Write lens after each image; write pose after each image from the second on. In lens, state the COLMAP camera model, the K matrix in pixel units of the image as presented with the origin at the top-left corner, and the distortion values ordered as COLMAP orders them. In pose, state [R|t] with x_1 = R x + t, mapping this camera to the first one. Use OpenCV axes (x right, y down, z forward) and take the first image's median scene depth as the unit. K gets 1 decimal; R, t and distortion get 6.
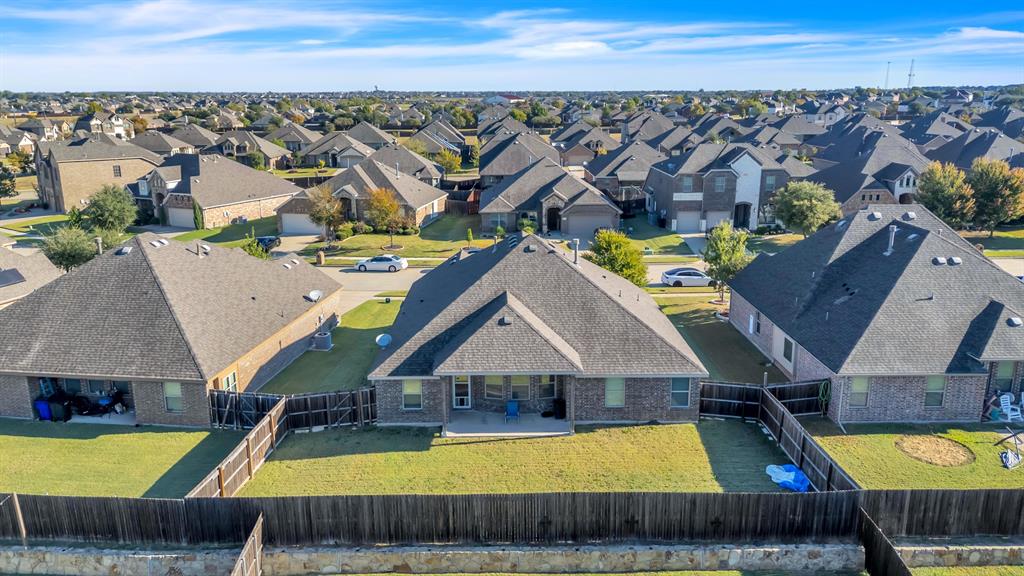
lens RADIAL K [[747.7, 0, 512.0], [0, 747.7, 288.0], [0, 0, 1]] dist [0.083771, -0.095513]
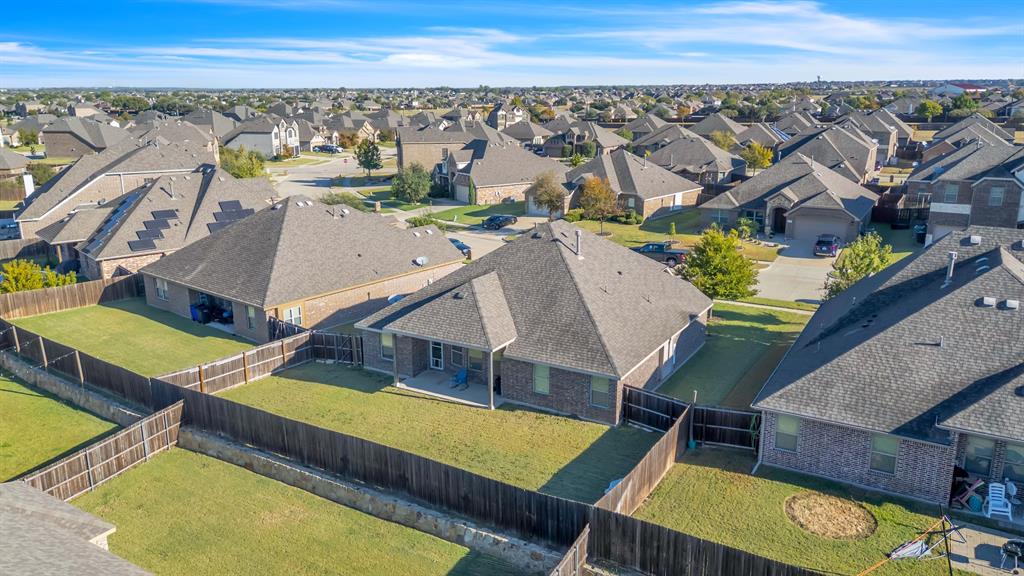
lens RADIAL K [[747.7, 0, 512.0], [0, 747.7, 288.0], [0, 0, 1]] dist [0.083771, -0.095513]
pose [[0.853308, 0.133487, -0.504030, 0.593652], [-0.128468, 0.990697, 0.044882, -0.024351], [0.505332, 0.026453, 0.862519, 0.094416]]
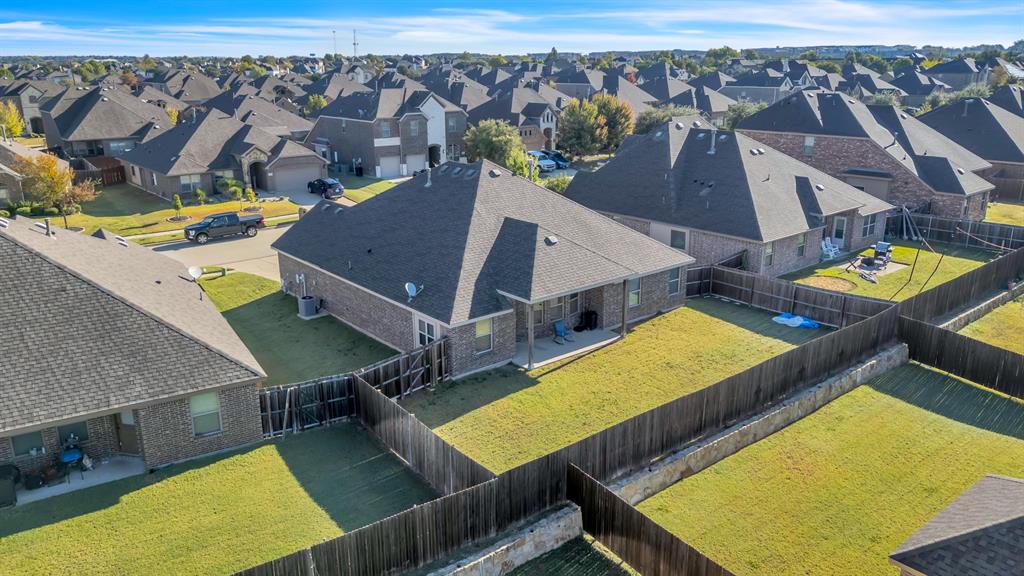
lens RADIAL K [[747.7, 0, 512.0], [0, 747.7, 288.0], [0, 0, 1]] dist [0.083771, -0.095513]
pose [[0.780312, -0.183325, 0.597917, -0.624614], [0.159727, 0.982783, 0.092874, 0.006888], [-0.604649, 0.023033, 0.796159, 0.256170]]
